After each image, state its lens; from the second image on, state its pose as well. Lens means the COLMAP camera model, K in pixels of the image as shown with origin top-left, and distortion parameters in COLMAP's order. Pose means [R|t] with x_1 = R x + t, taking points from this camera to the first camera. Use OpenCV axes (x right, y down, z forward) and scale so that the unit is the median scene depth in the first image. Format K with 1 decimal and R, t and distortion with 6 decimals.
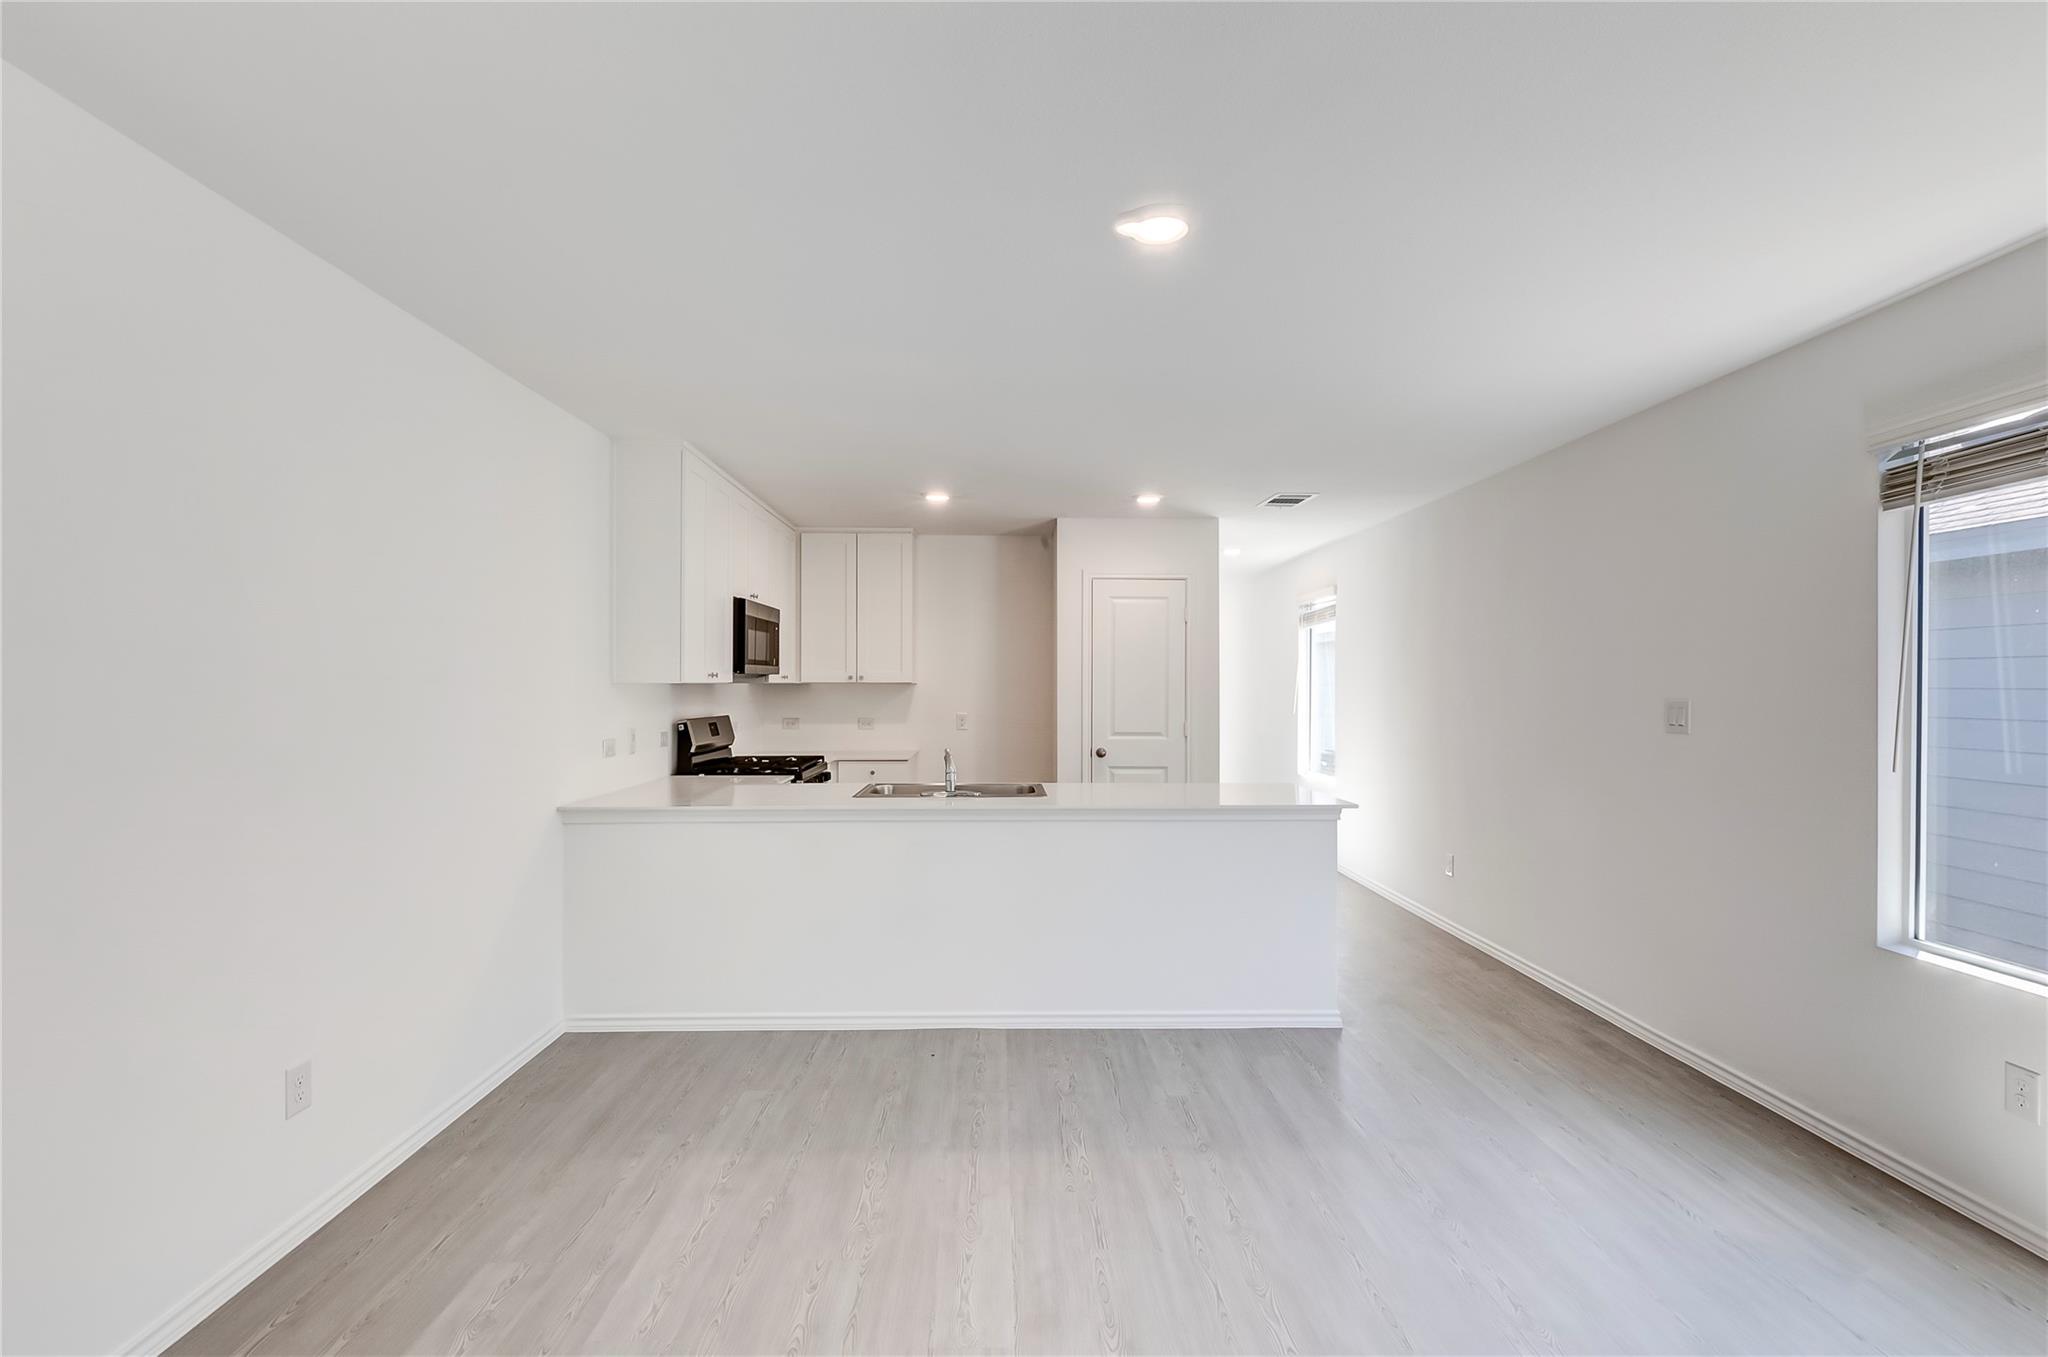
lens RADIAL K [[942.1, 0, 1028.8], [0, 942.1, 679.1], [0, 0, 1]] dist [0.011297, -0.000081]
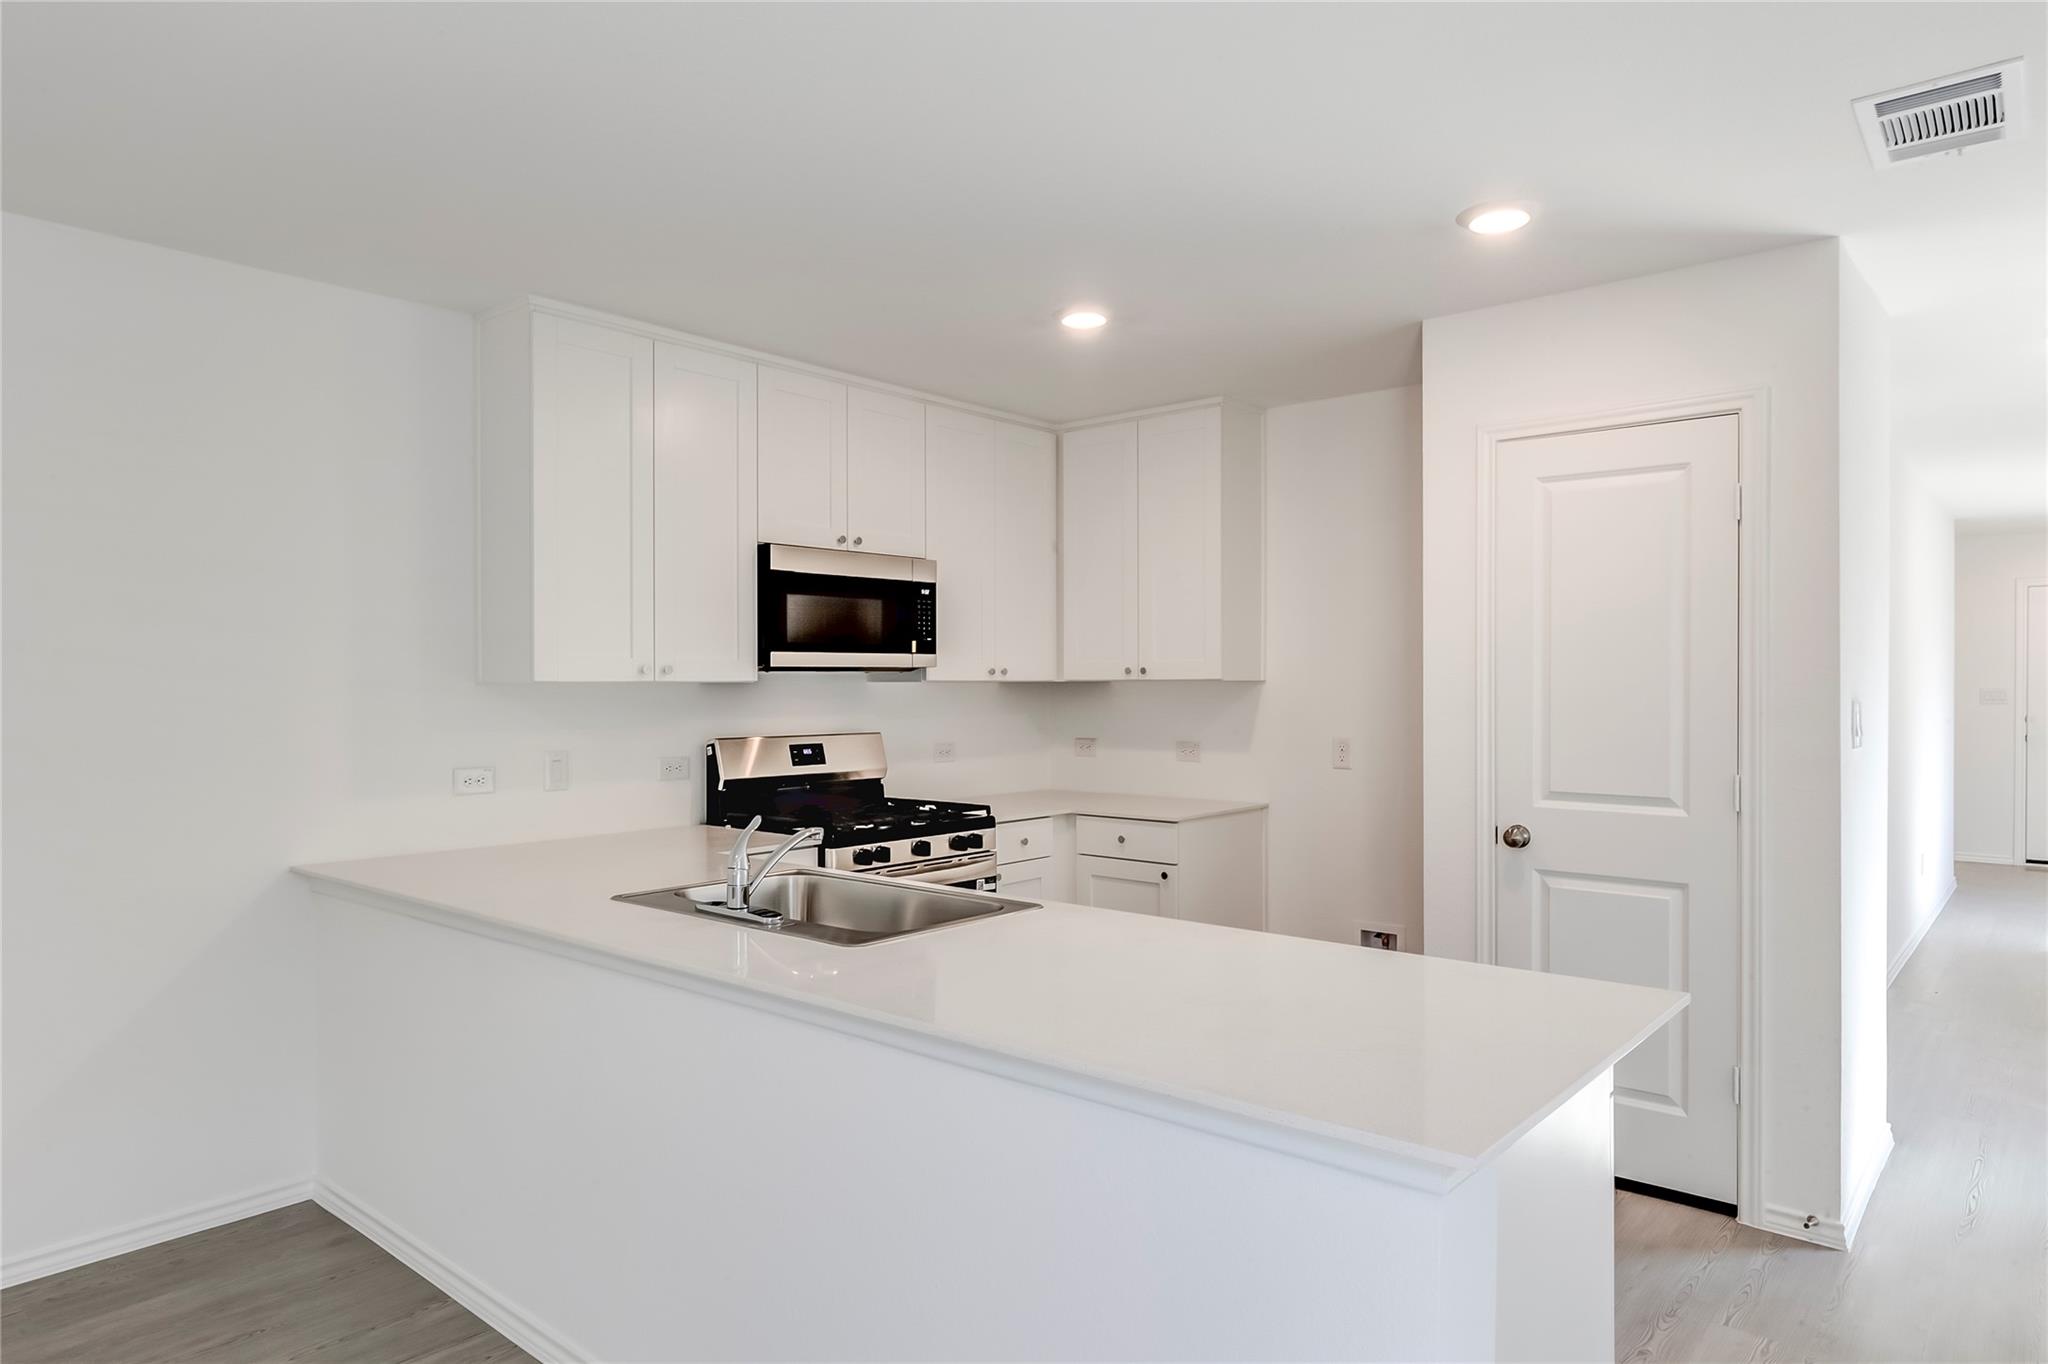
lens RADIAL K [[1235.3, 0, 1033.4], [0, 1235.3, 689.5], [0, 0, 1]] dist [0.009273, 0.001074]
pose [[0.738798, 0.000577, -0.673927, 0.330927], [0.007105, 0.999937, 0.008645, 0.003356], [0.673889, -0.011175, 0.738748, 0.469132]]
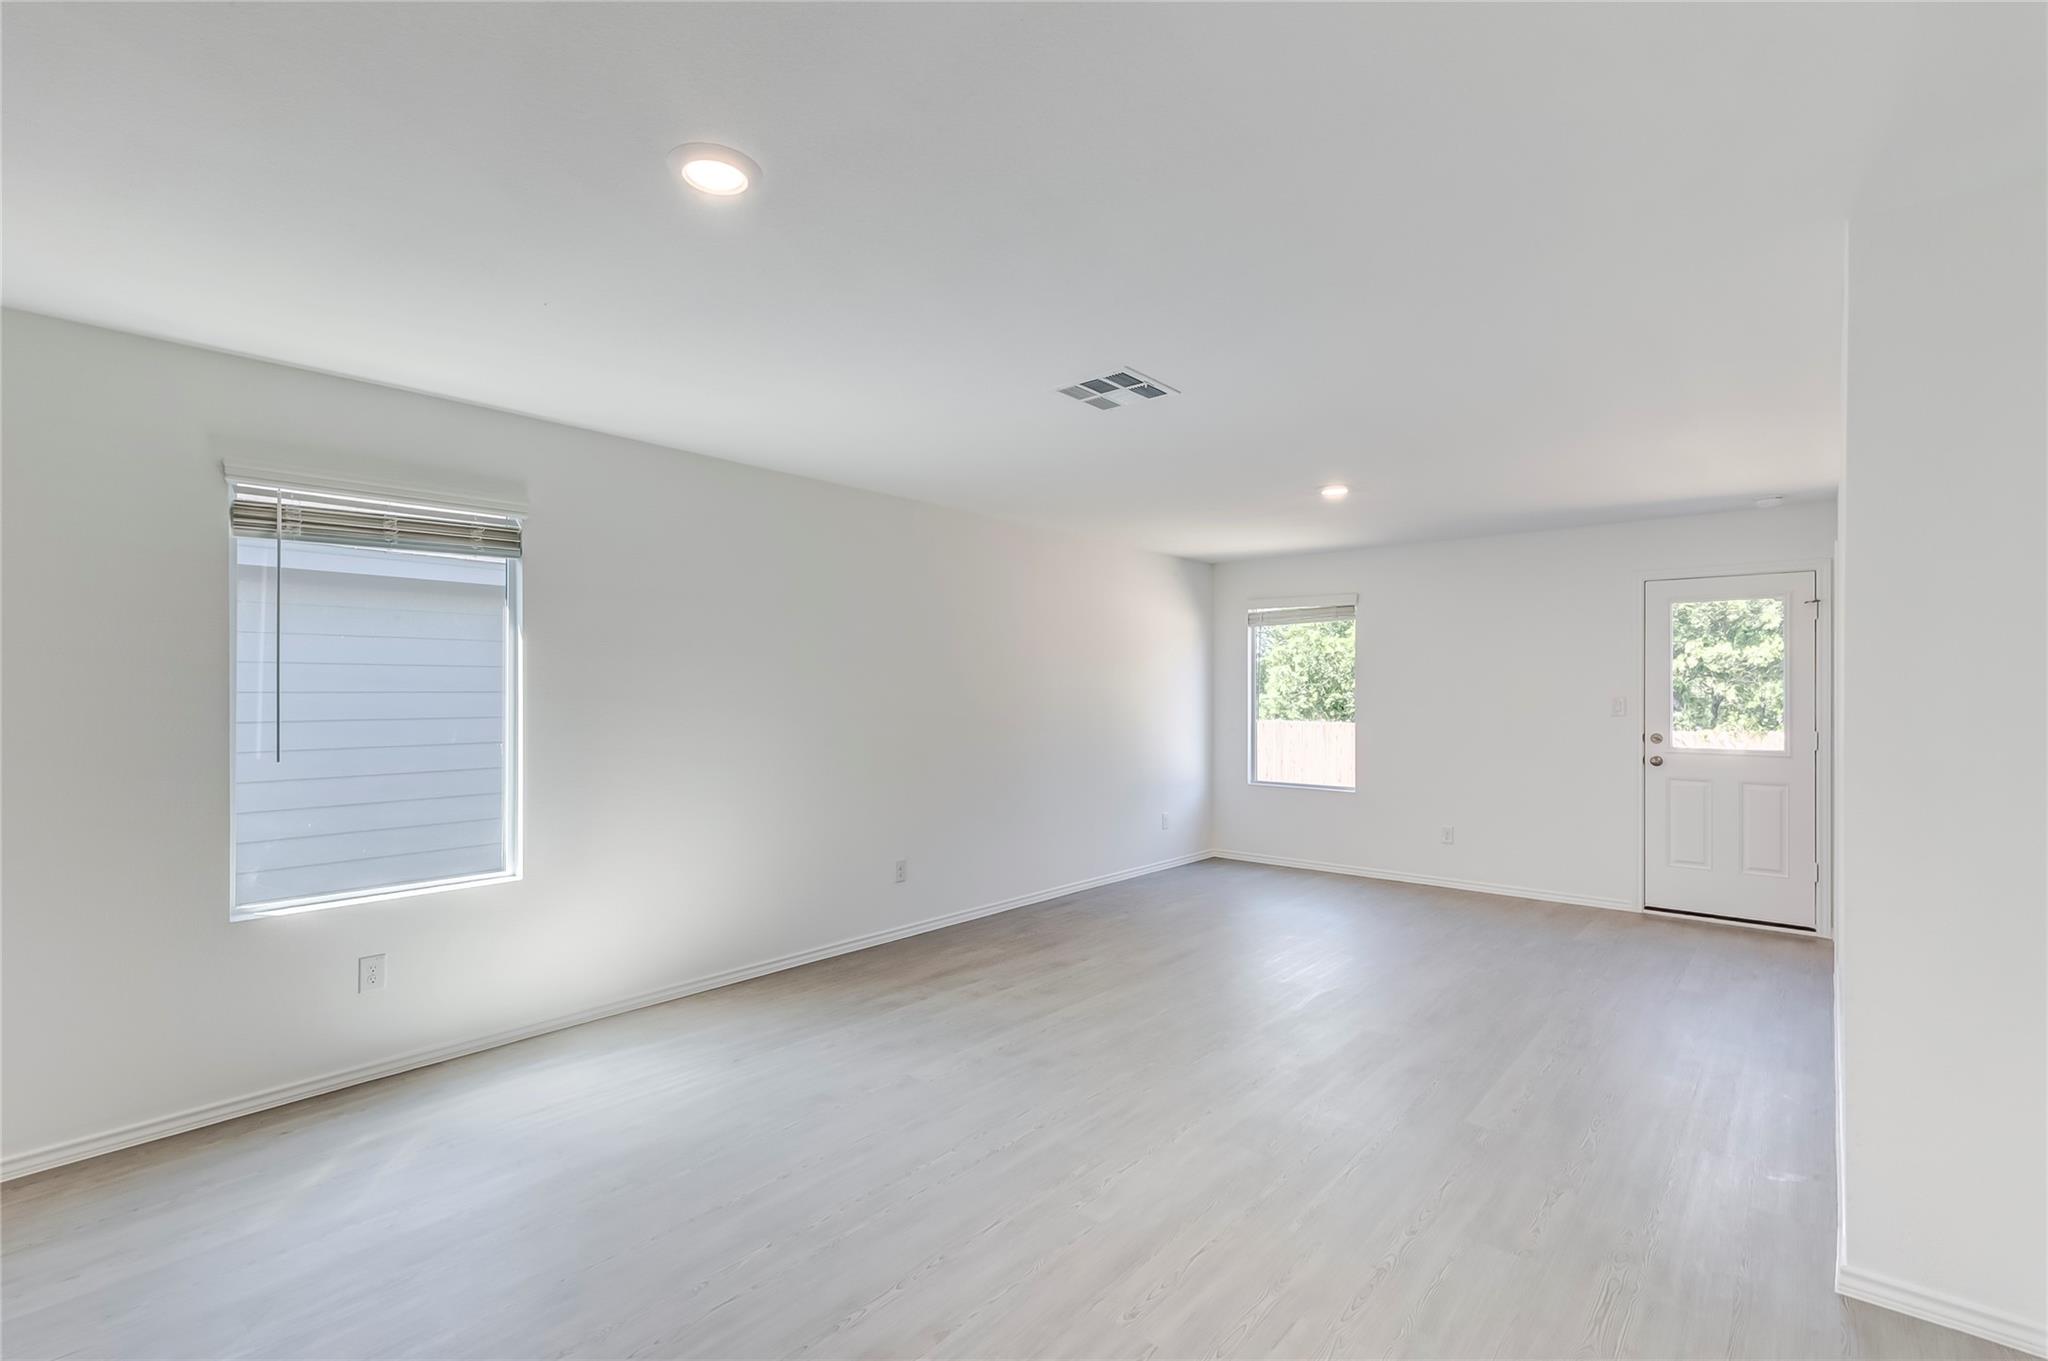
lens RADIAL K [[931.9, 0, 1017.8], [0, 931.9, 691.9], [0, 0, 1]] dist [0.009391, 0.000007]
pose [[-0.737226, -0.002173, 0.675642, -0.267494], [-0.005846, 0.999978, -0.003163, 0.003596], [-0.675620, -0.006282, -0.737223, 0.592331]]
